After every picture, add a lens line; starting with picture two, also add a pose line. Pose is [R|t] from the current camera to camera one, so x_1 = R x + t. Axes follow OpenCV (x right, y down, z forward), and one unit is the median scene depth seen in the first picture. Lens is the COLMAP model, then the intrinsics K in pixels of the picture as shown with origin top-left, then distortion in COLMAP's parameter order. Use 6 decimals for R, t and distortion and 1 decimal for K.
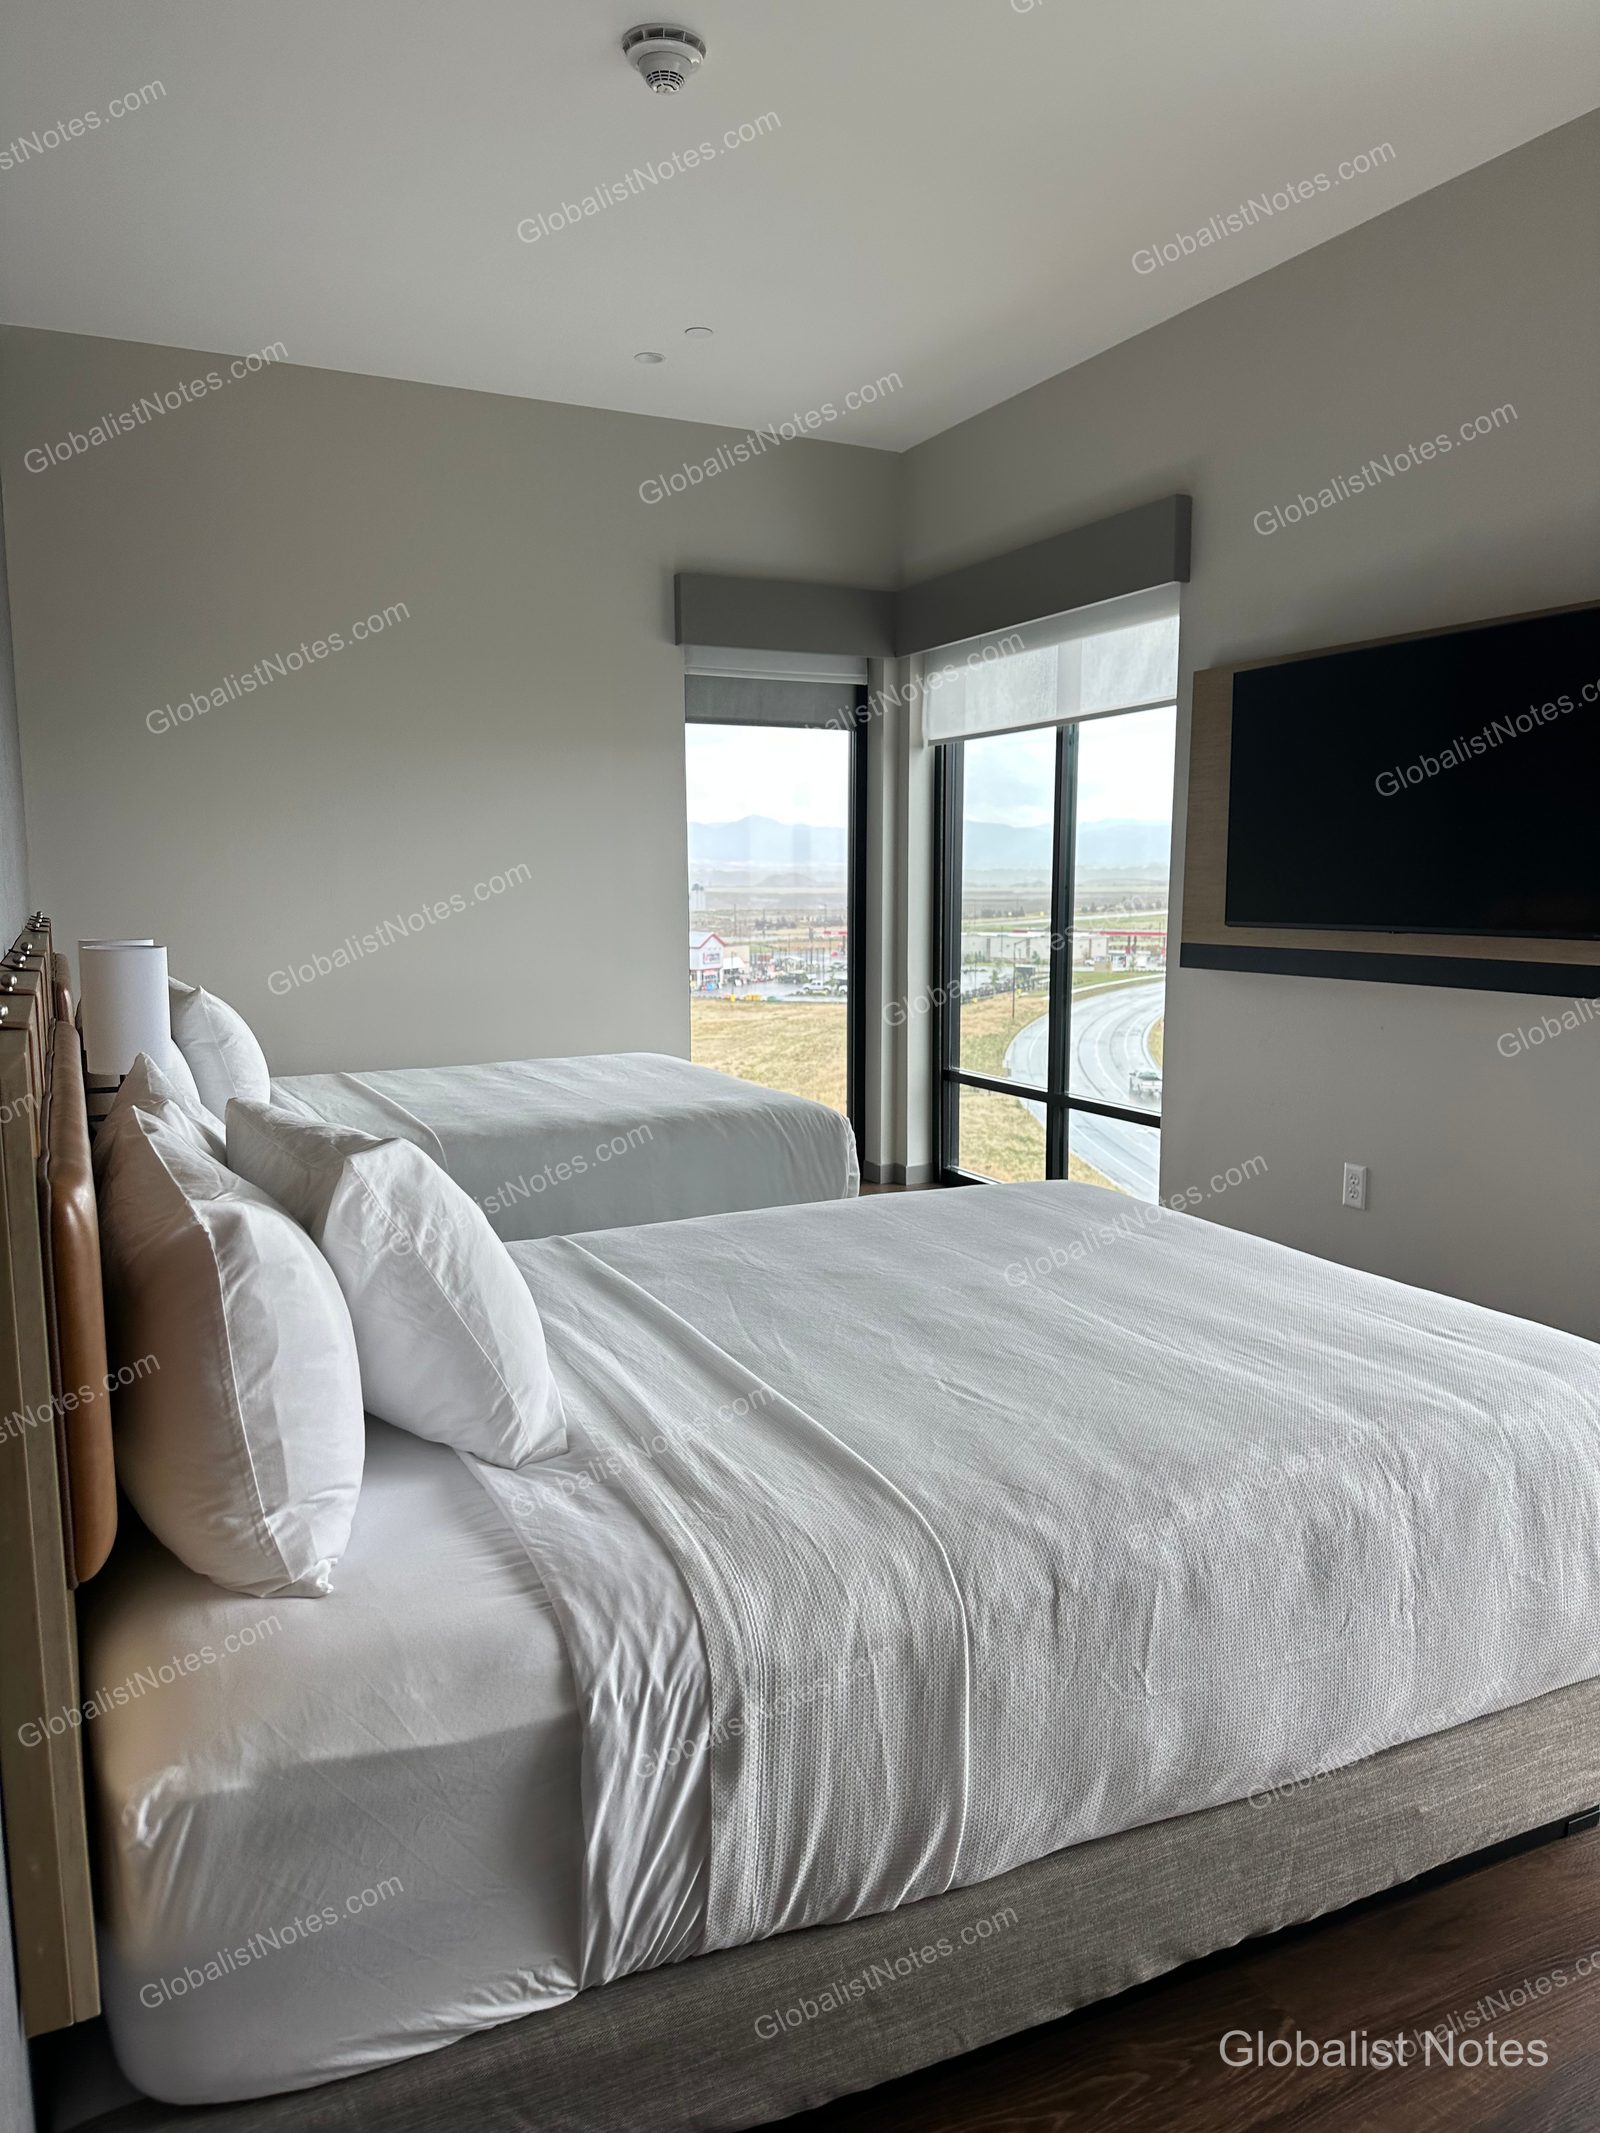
lens RADIAL K [[1485.0, 0, 800.0], [0, 1485.0, 1066.5], [0, 0, 1]] dist [0.162028, -0.249349]
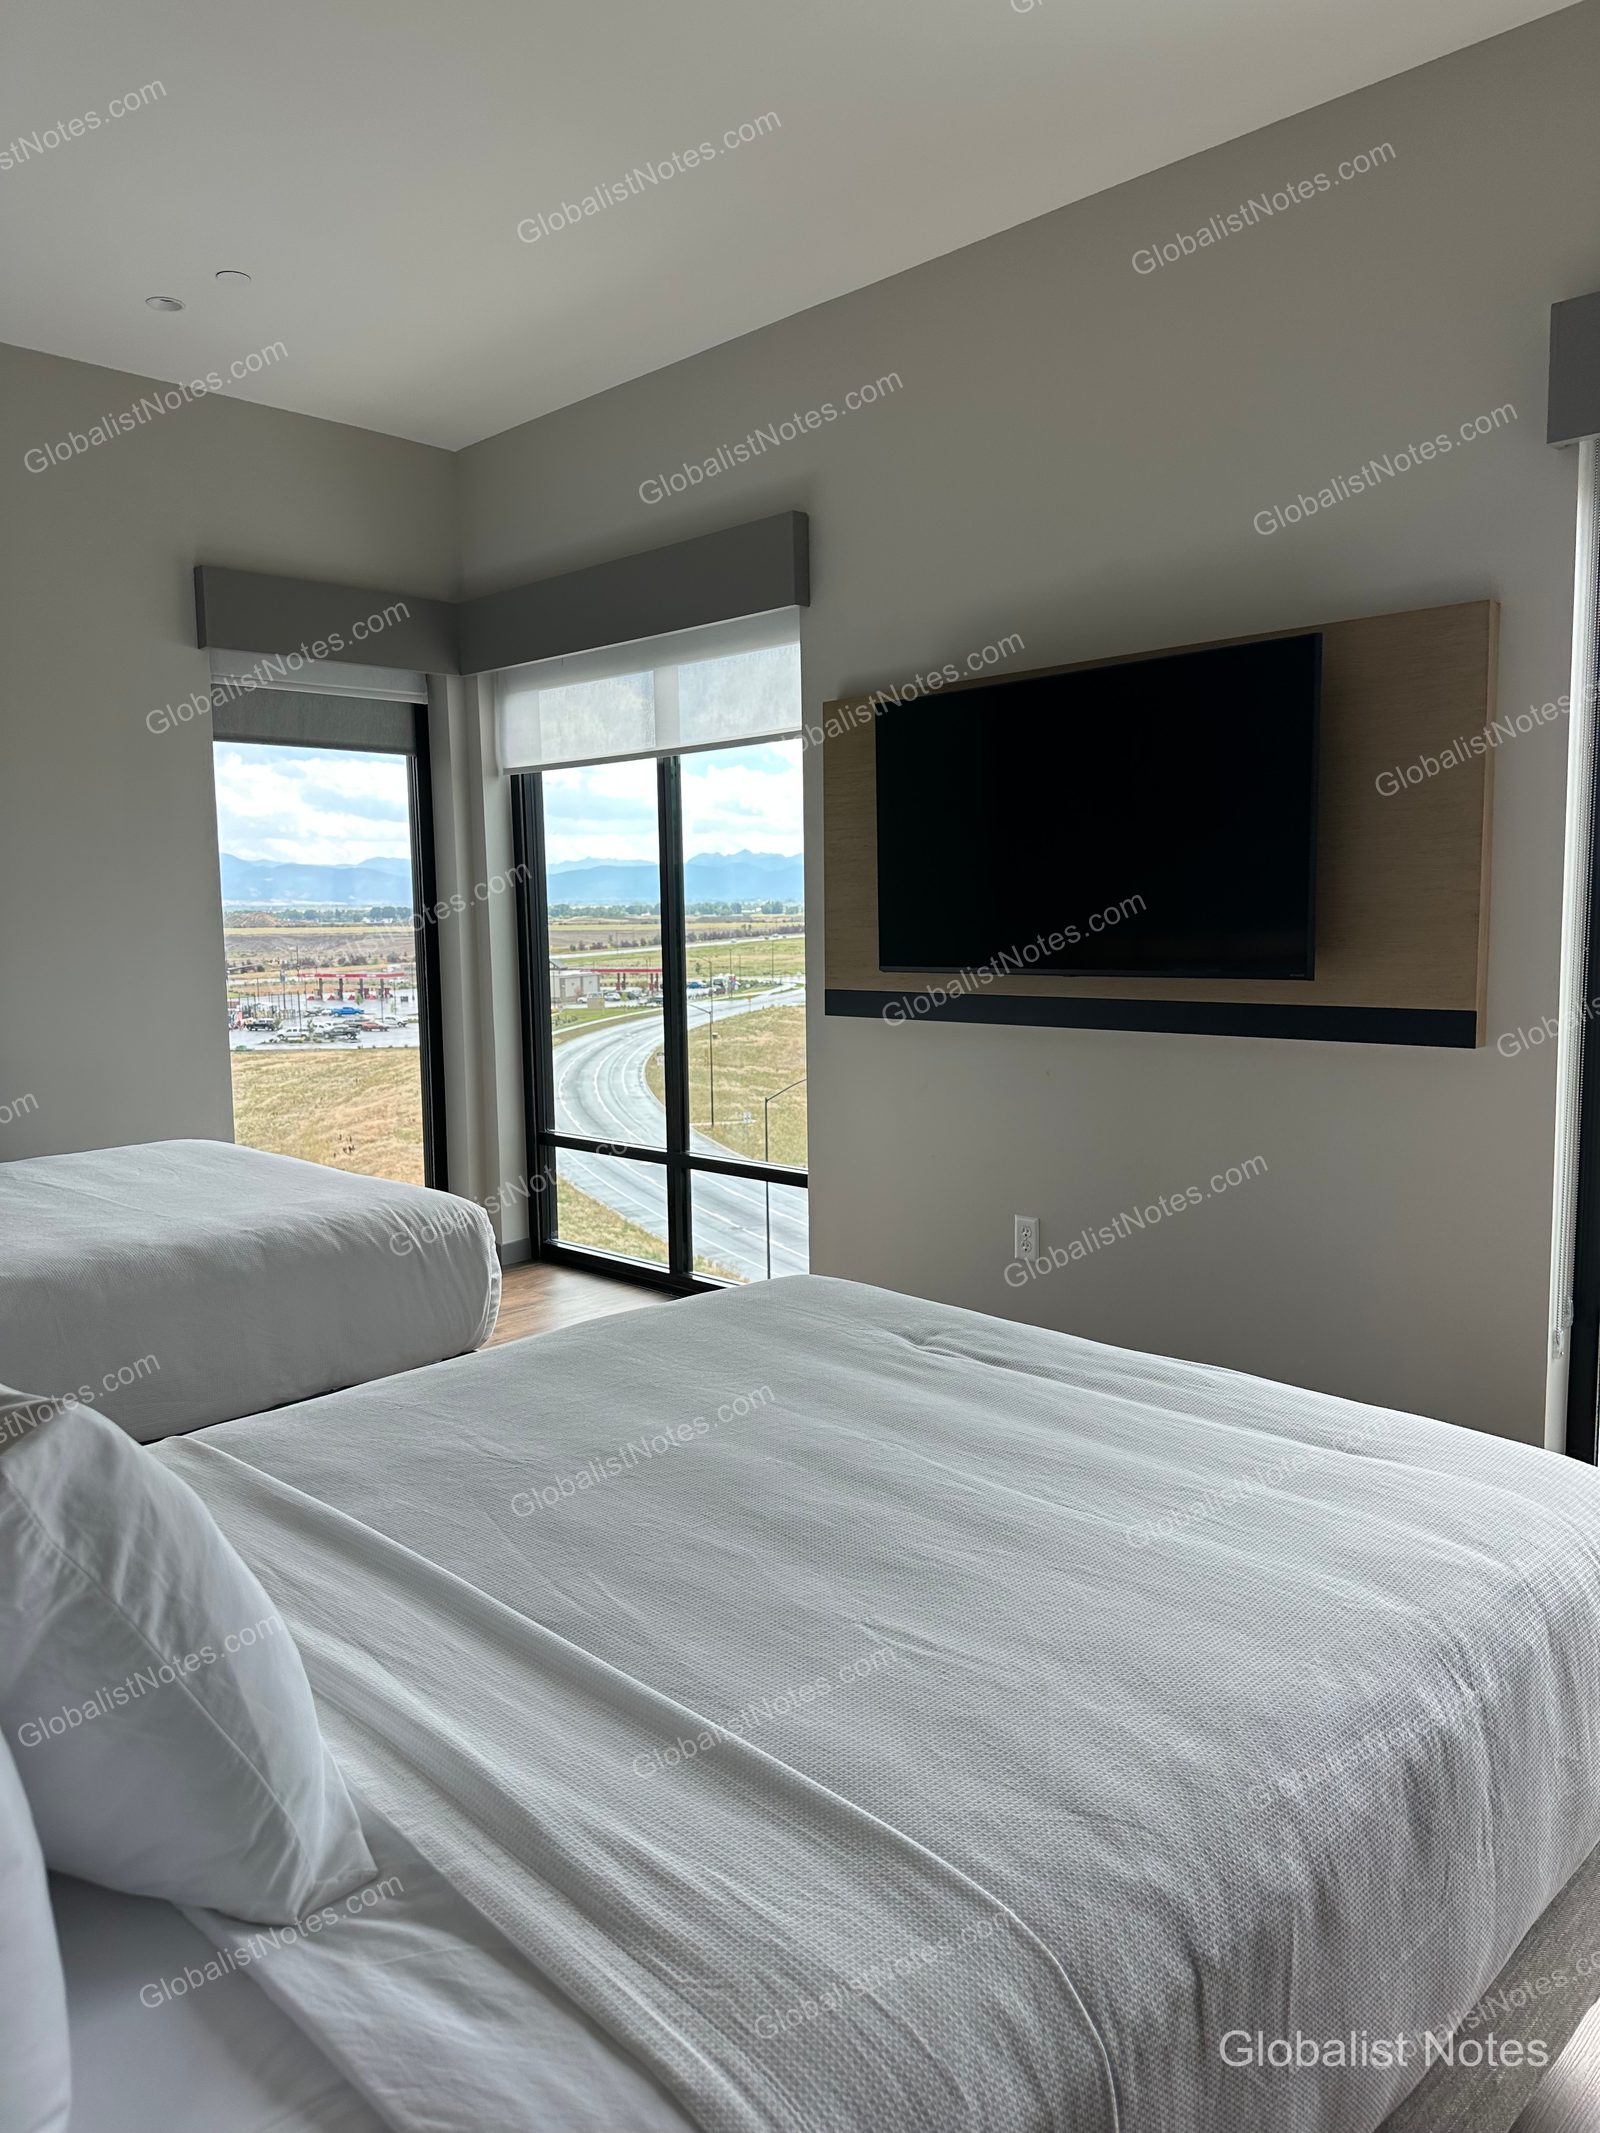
lens RADIAL K [[1496.7, 0, 796.8], [0, 1496.7, 1049.5], [0, 0, 1]] dist [0.091021, -0.117558]
pose [[0.943930, -0.043677, 0.327245, -0.122187], [0.055613, 0.998082, -0.027202, -0.036337], [-0.325429, 0.043876, 0.944548, 0.230285]]
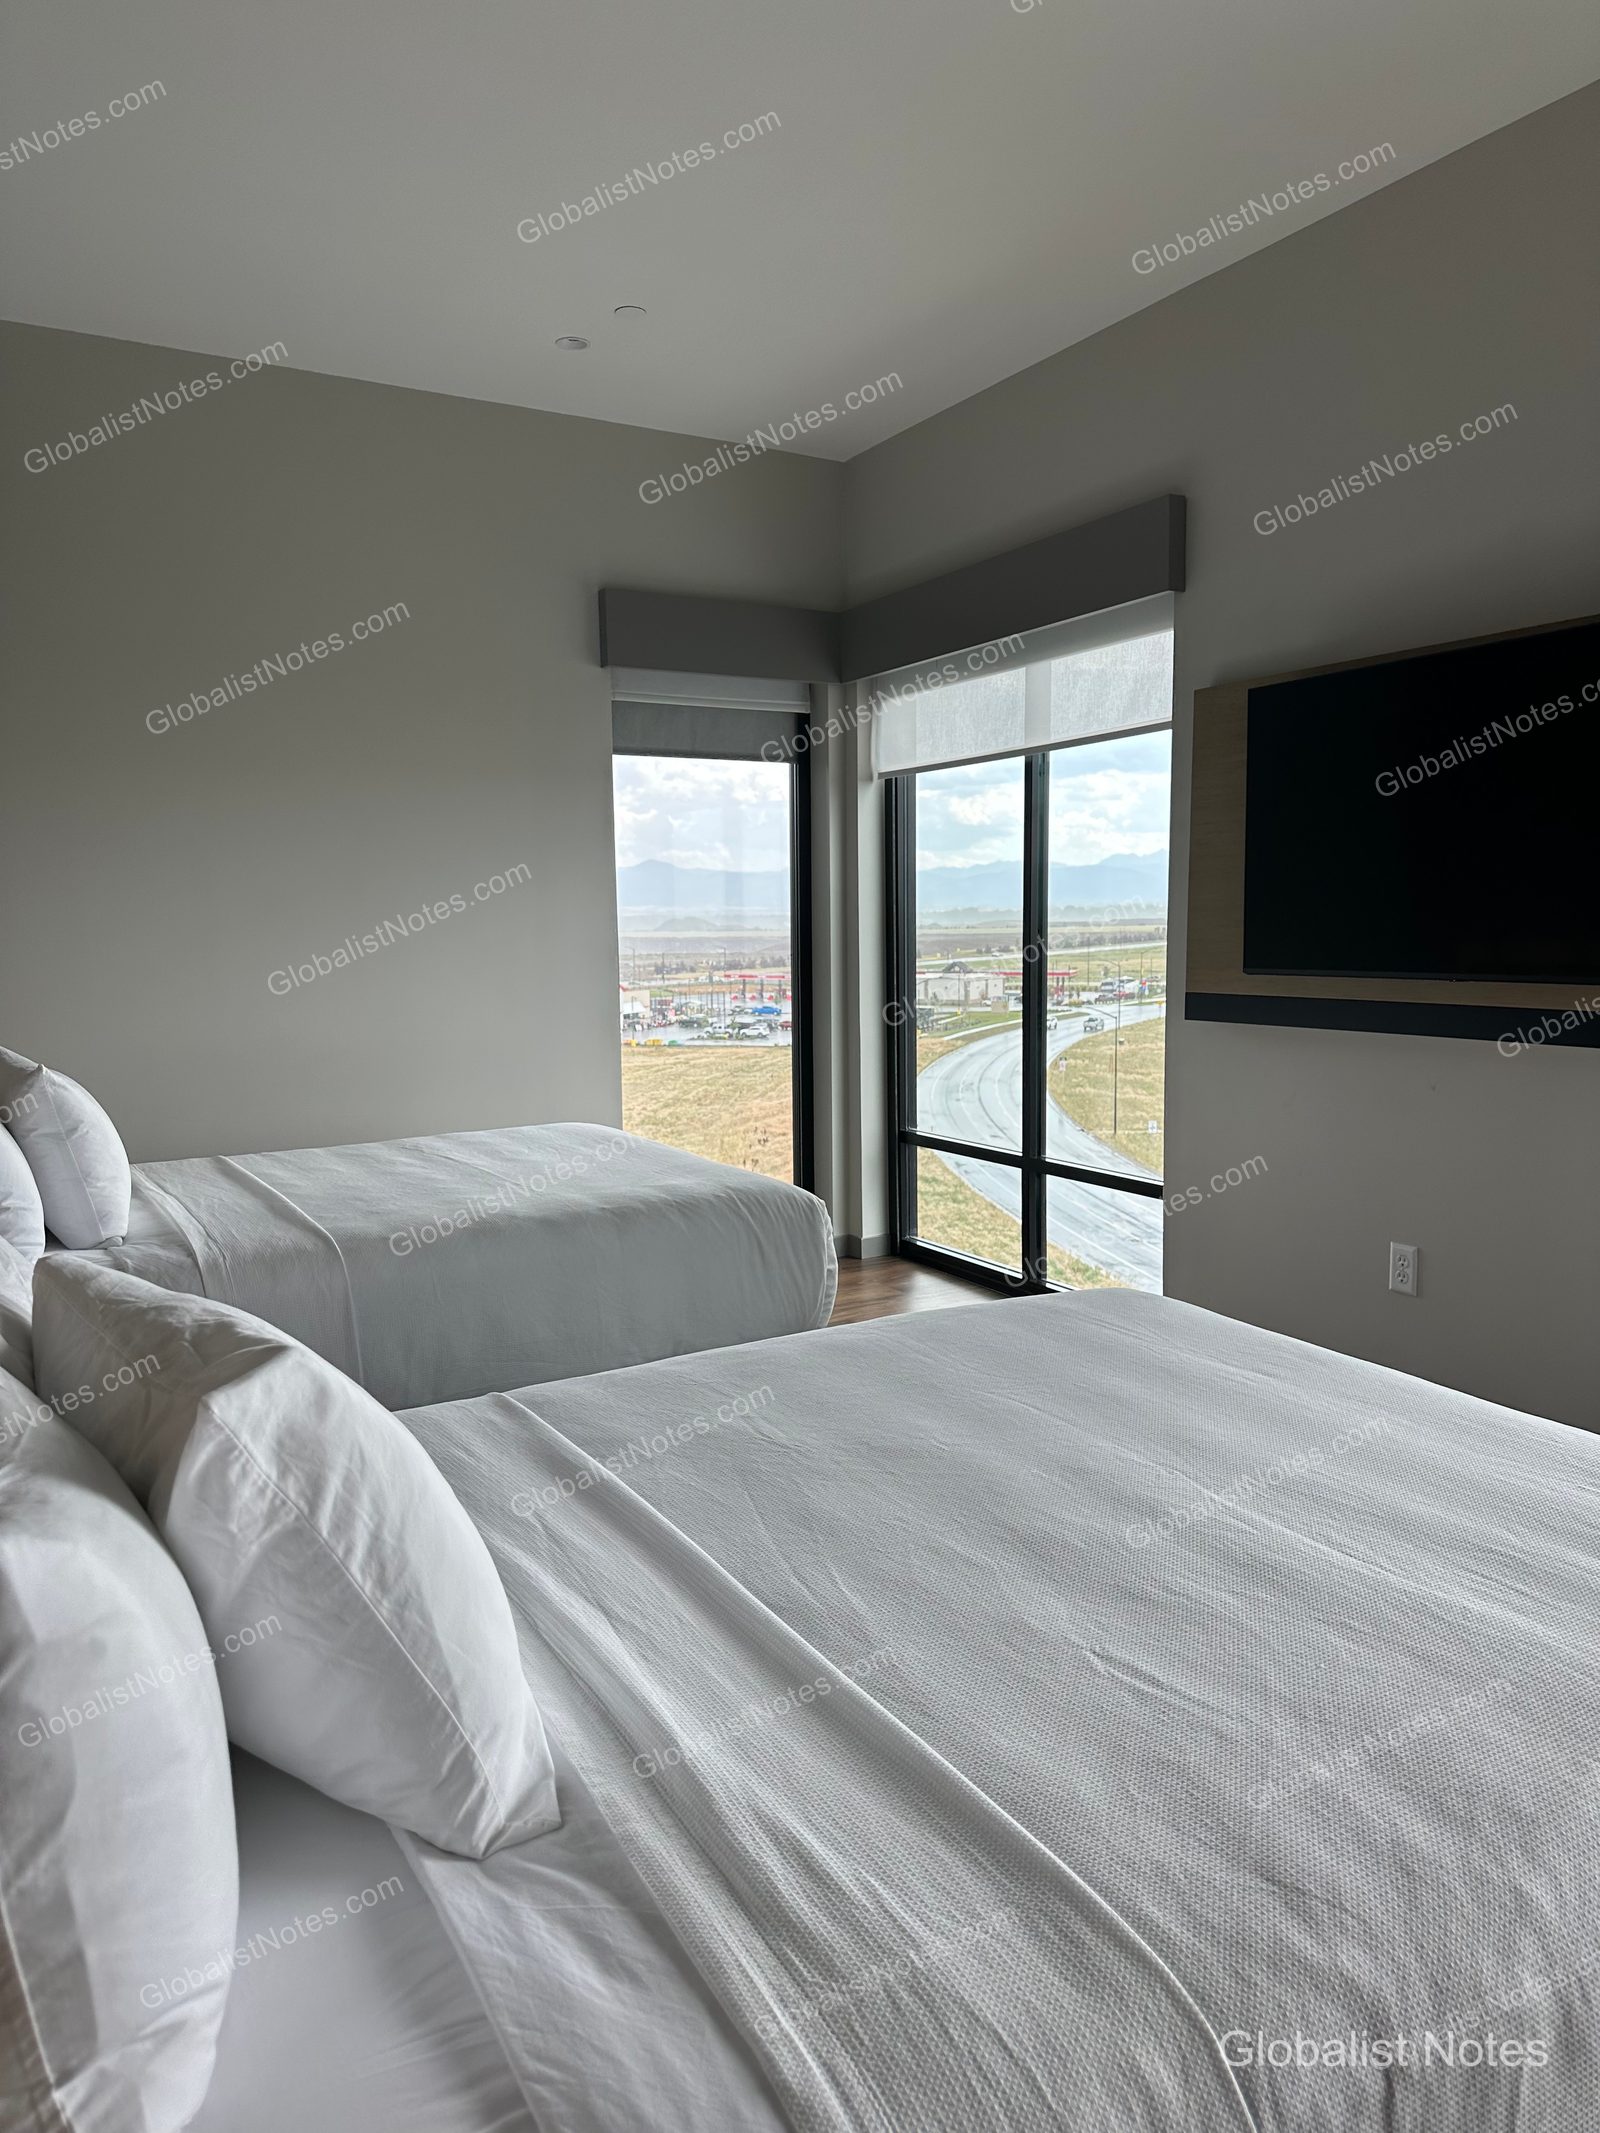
lens RADIAL K [[1491.4, 0, 800.0], [0, 1491.4, 1066.5], [0, 0, 1]] dist [0.091323, -0.132544]
pose [[0.997663, -0.017543, 0.066035, -0.060512], [0.019446, 0.999411, -0.028283, -0.031548], [-0.065500, 0.029501, 0.997416, 0.228872]]
